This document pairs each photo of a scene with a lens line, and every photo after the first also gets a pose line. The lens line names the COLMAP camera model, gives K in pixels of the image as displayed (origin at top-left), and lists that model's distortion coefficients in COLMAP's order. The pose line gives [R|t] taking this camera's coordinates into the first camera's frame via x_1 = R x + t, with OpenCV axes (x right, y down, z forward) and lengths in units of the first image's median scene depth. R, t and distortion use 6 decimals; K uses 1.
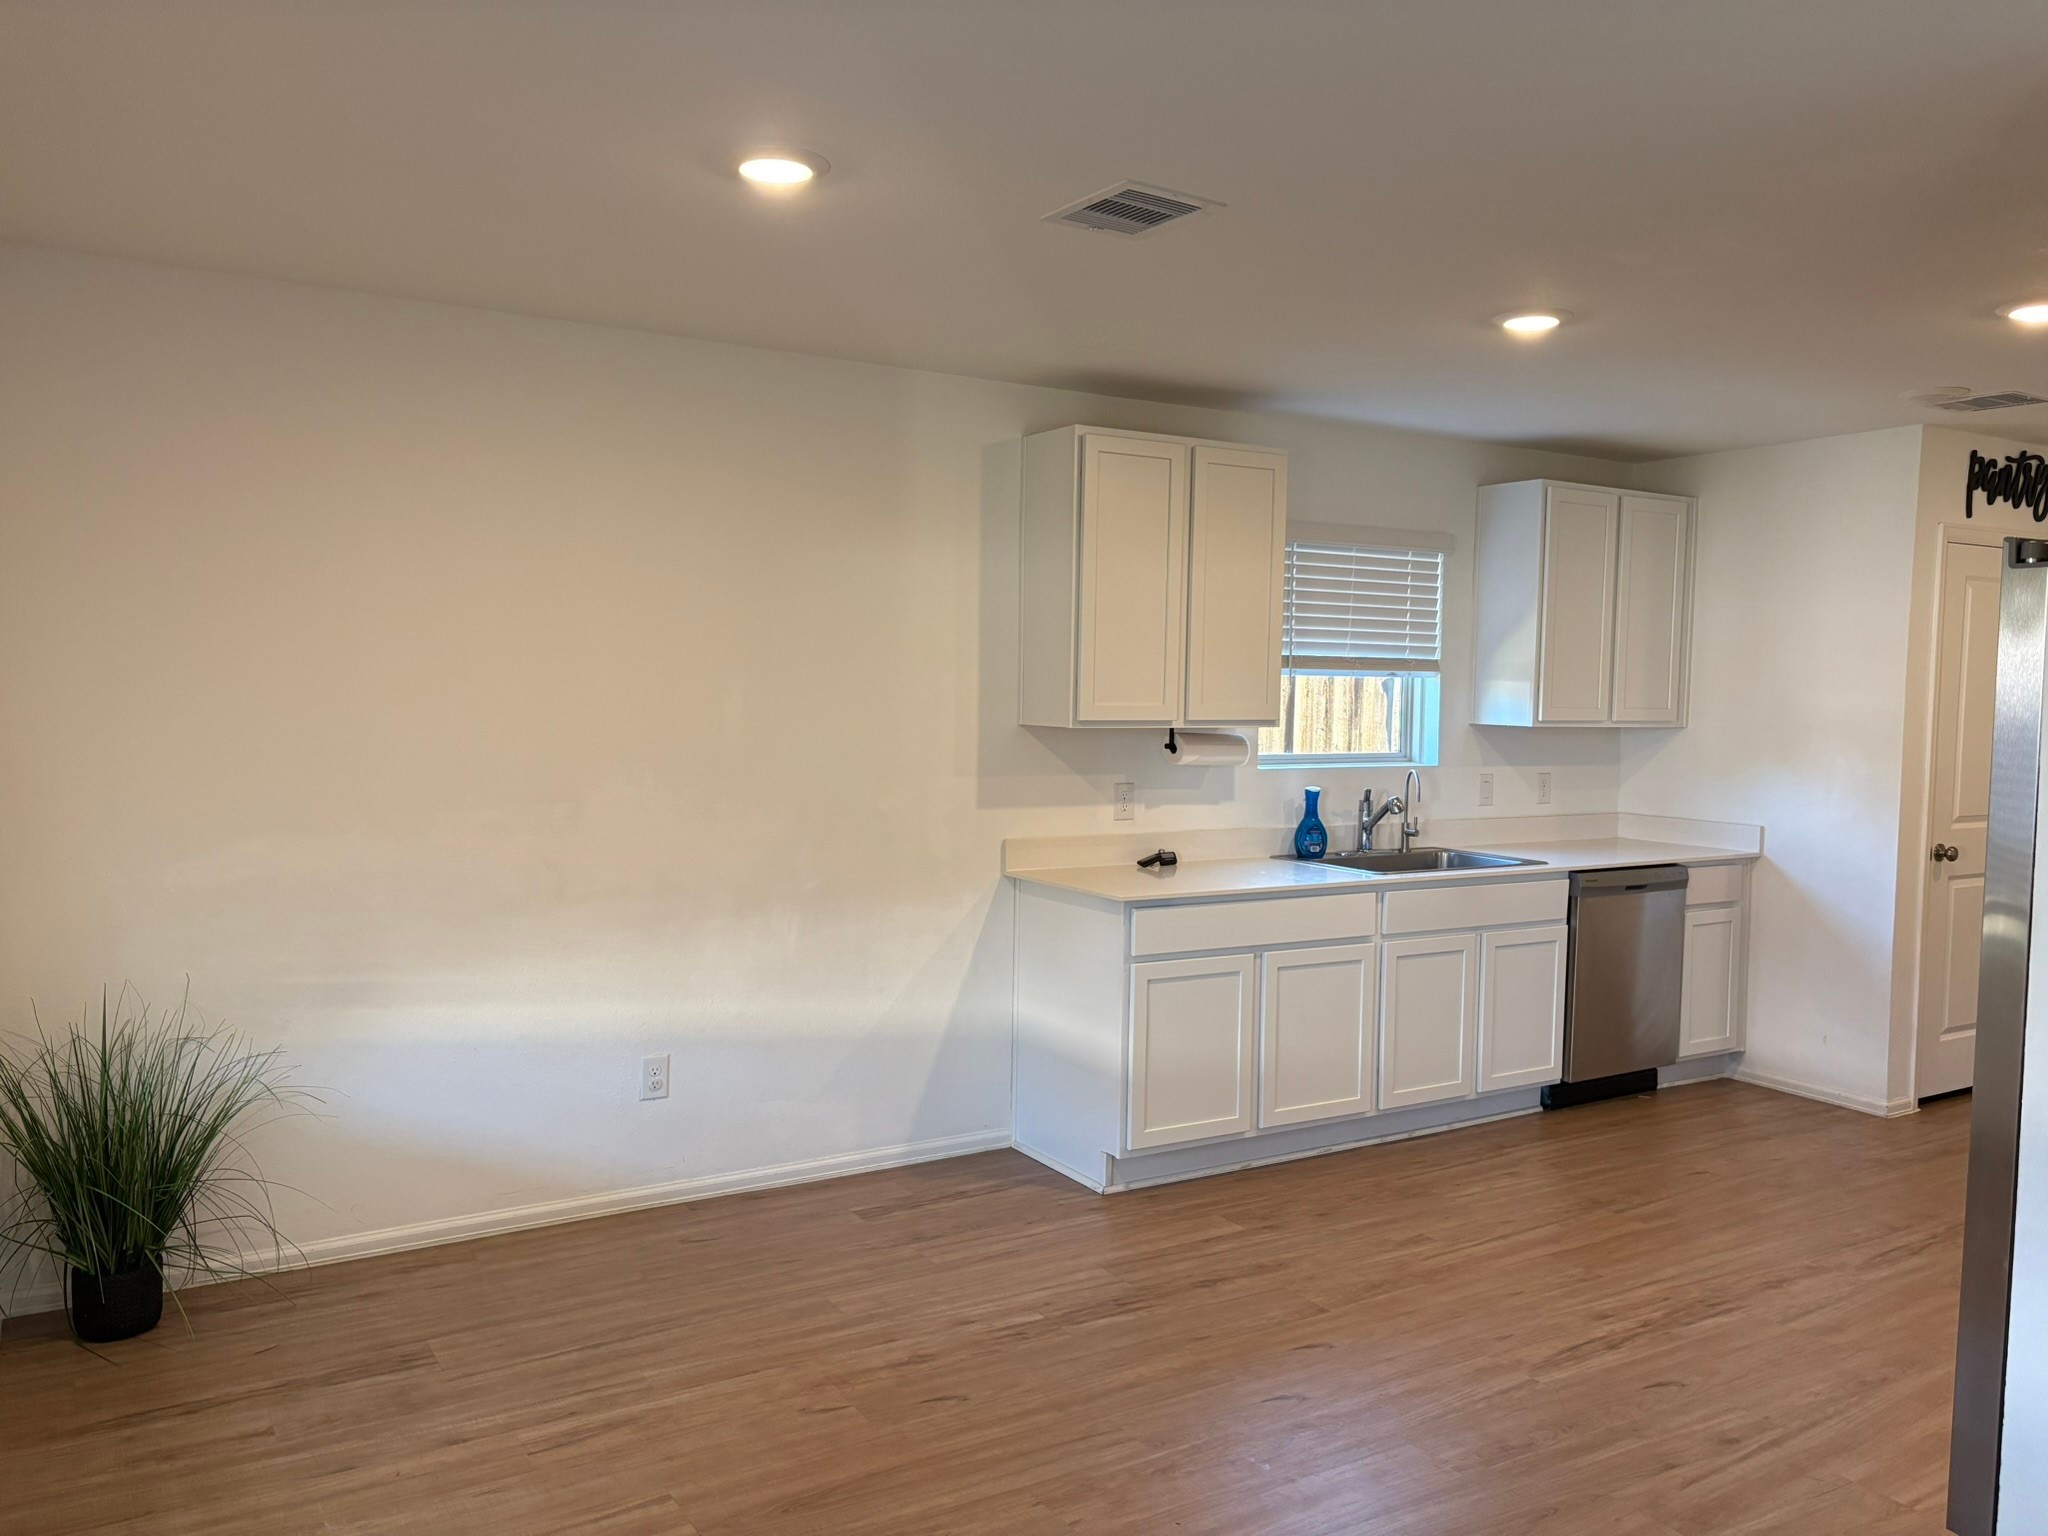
lens RADIAL K [[1550.5, 0, 1026.6], [0, 1550.5, 776.3], [0, 0, 1]] dist [0.042442, -0.040557]
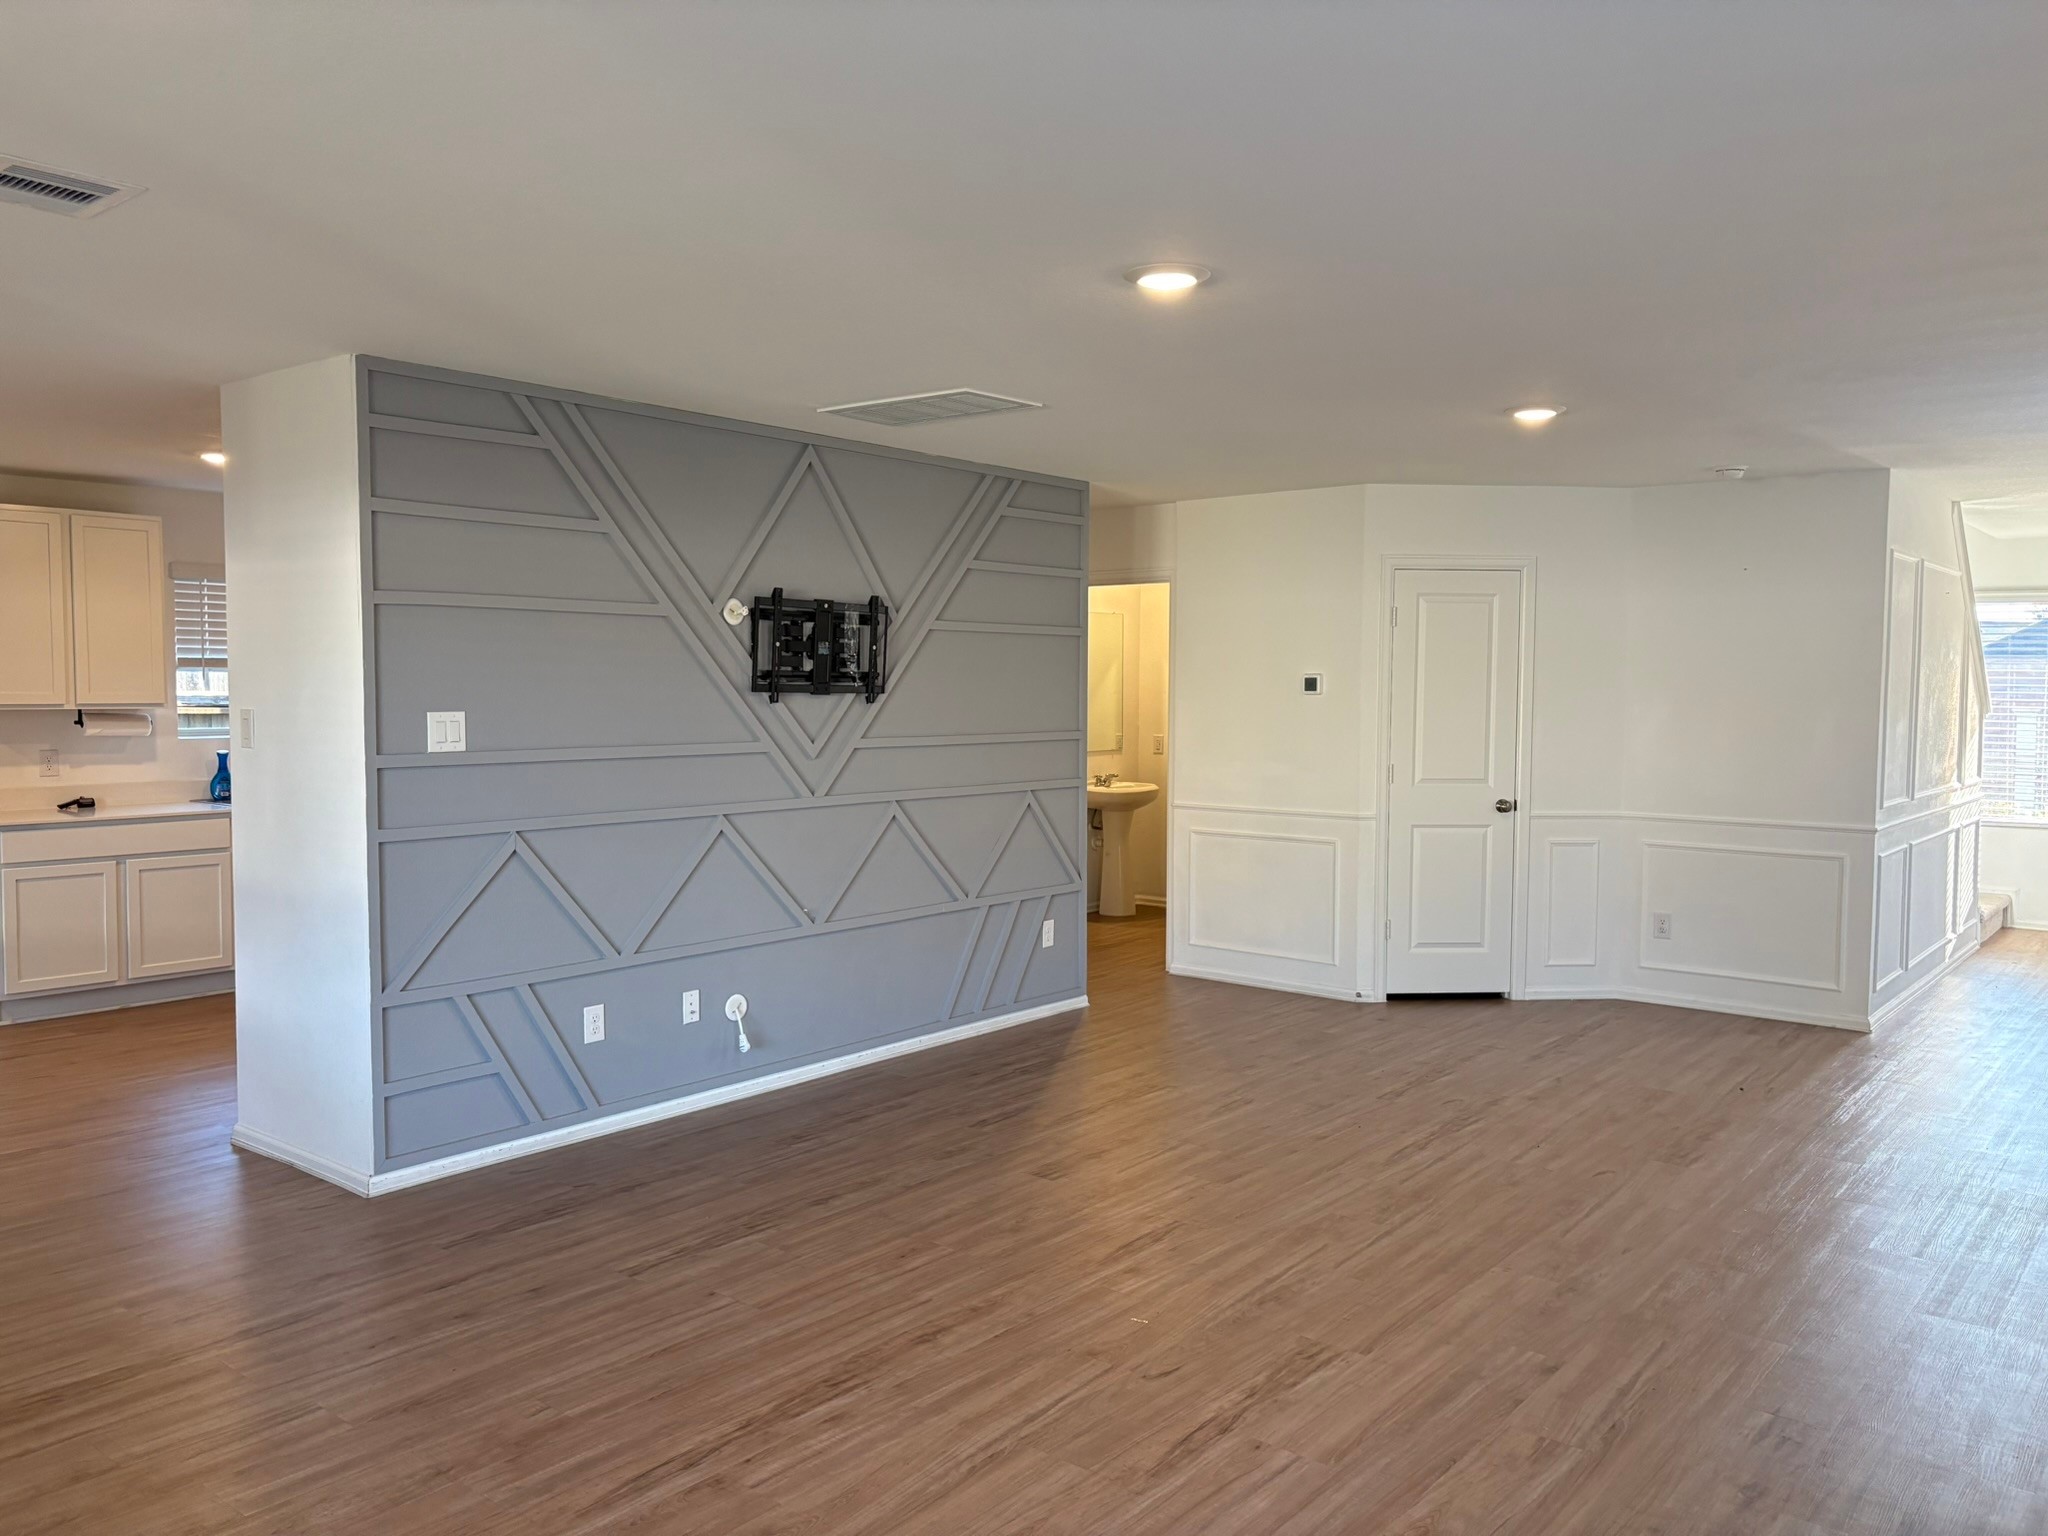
lens RADIAL K [[1550.5, 0, 1026.6], [0, 1550.5, 776.3], [0, 0, 1]] dist [0.042442, -0.040557]
pose [[0.946957, -0.034902, 0.319460, 0.446019], [0.031204, 0.999374, 0.016687, 0.032033], [-0.319842, -0.005833, 0.947453, -0.624924]]
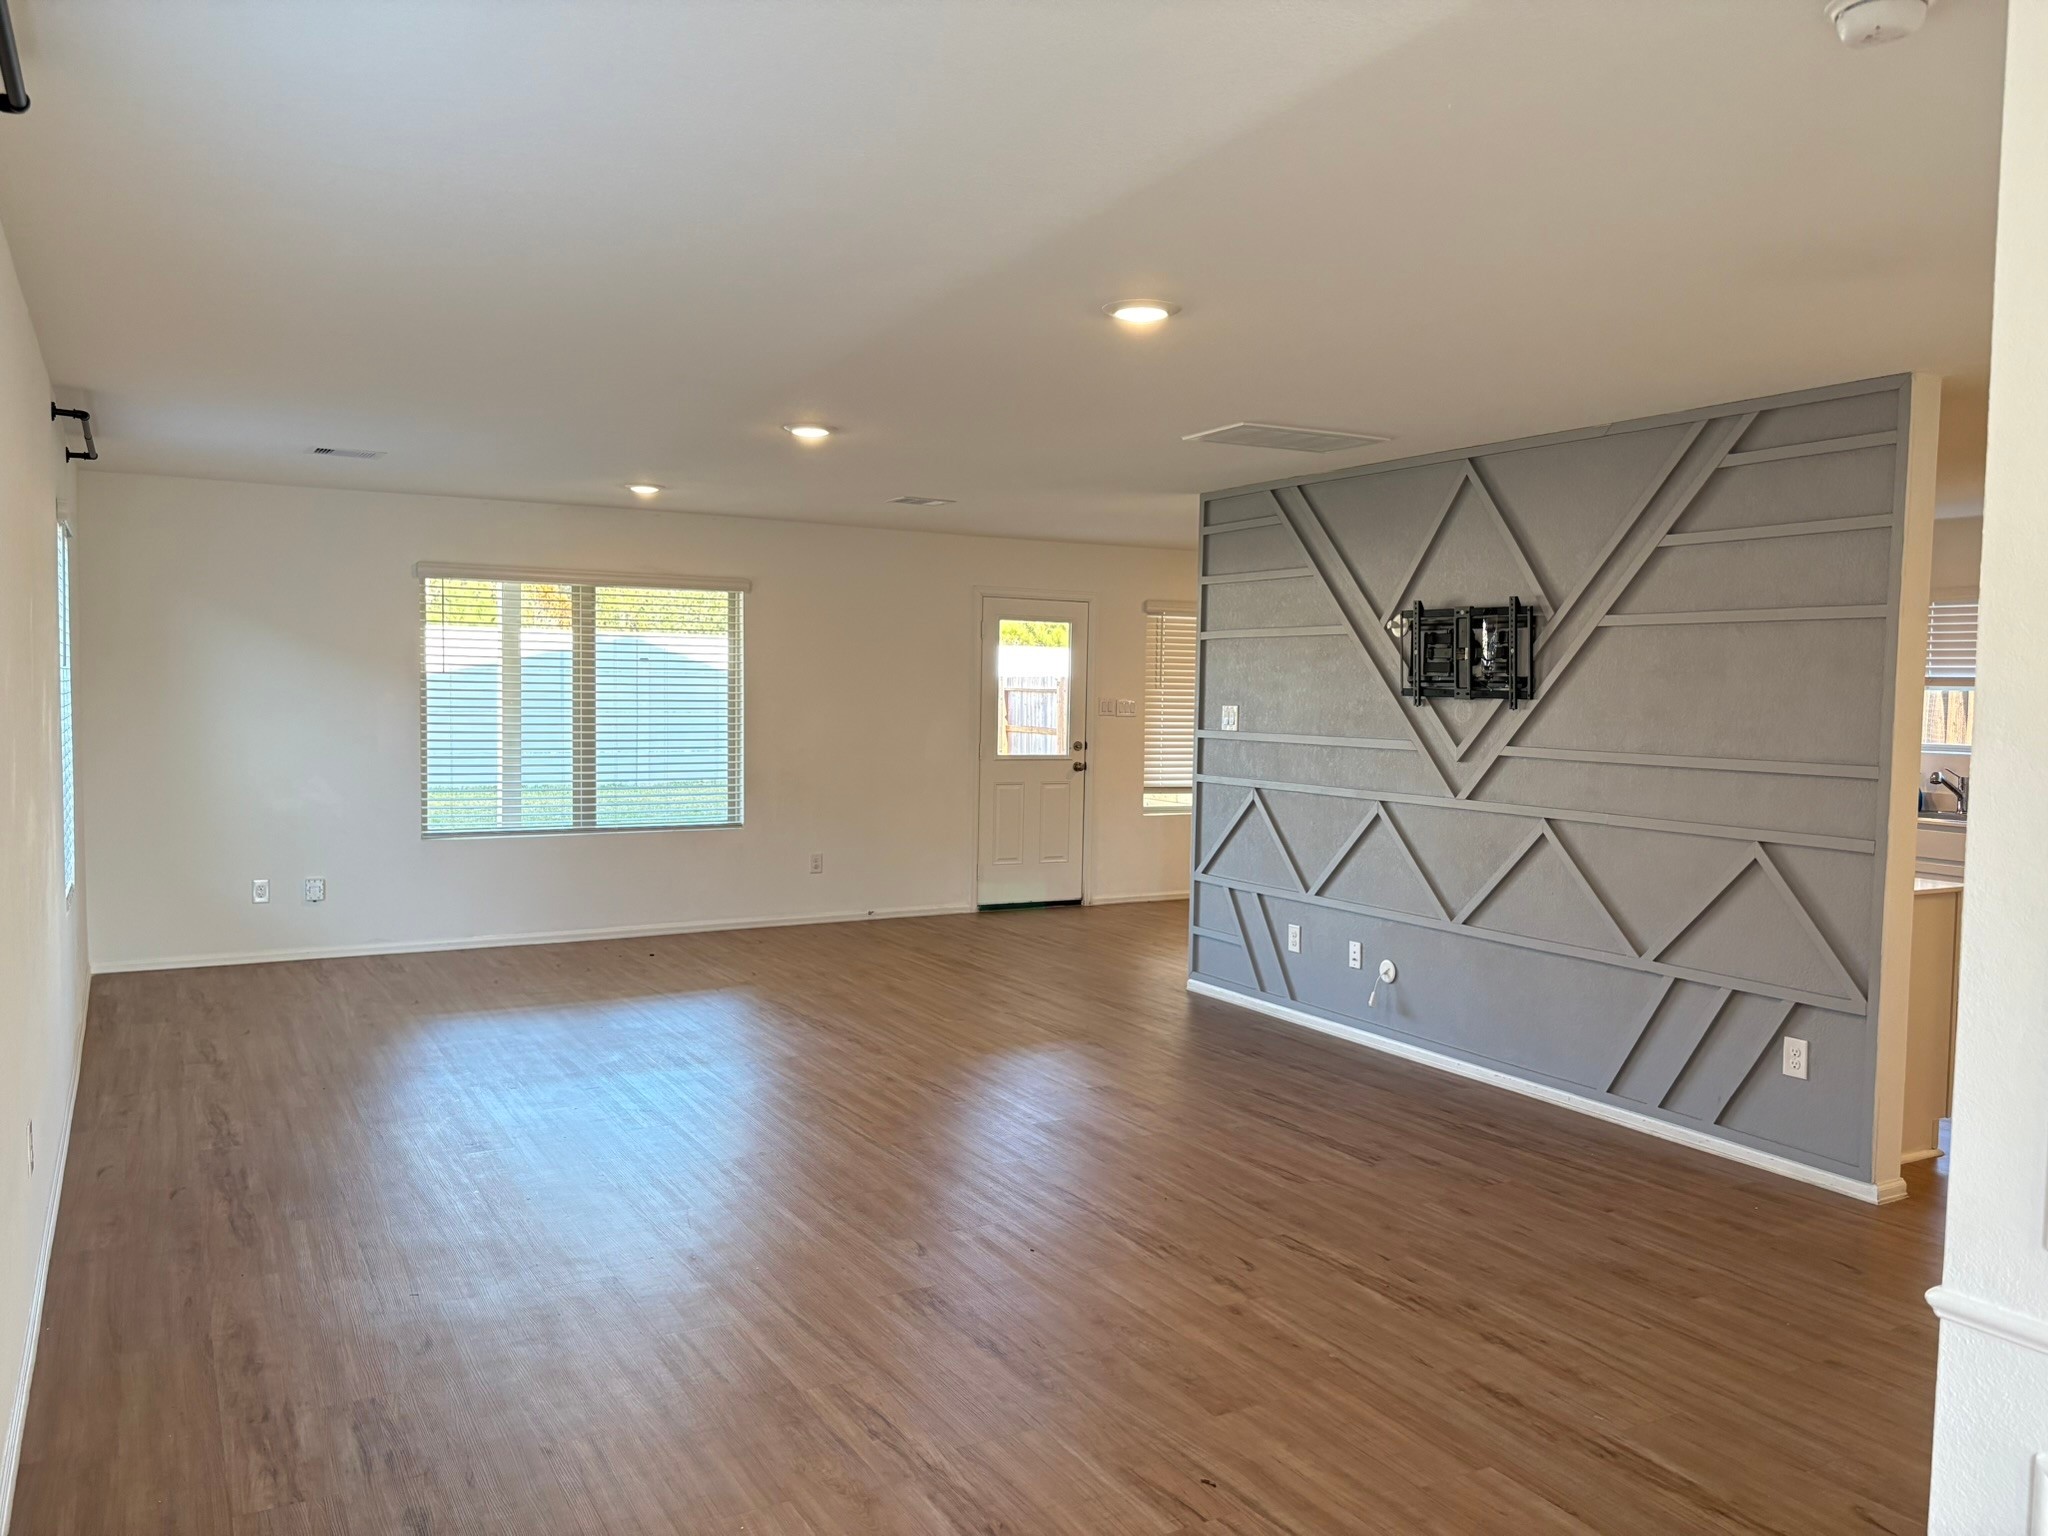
lens RADIAL K [[1533.7, 0, 986.7], [0, 1533.7, 761.2], [0, 0, 1]] dist [0.049247, -0.052865]
pose [[-0.049597, 0.033824, -0.998196, 1.749374], [-0.074998, 0.996479, 0.037493, 0.017436], [0.995949, 0.076723, -0.046886, 0.145918]]
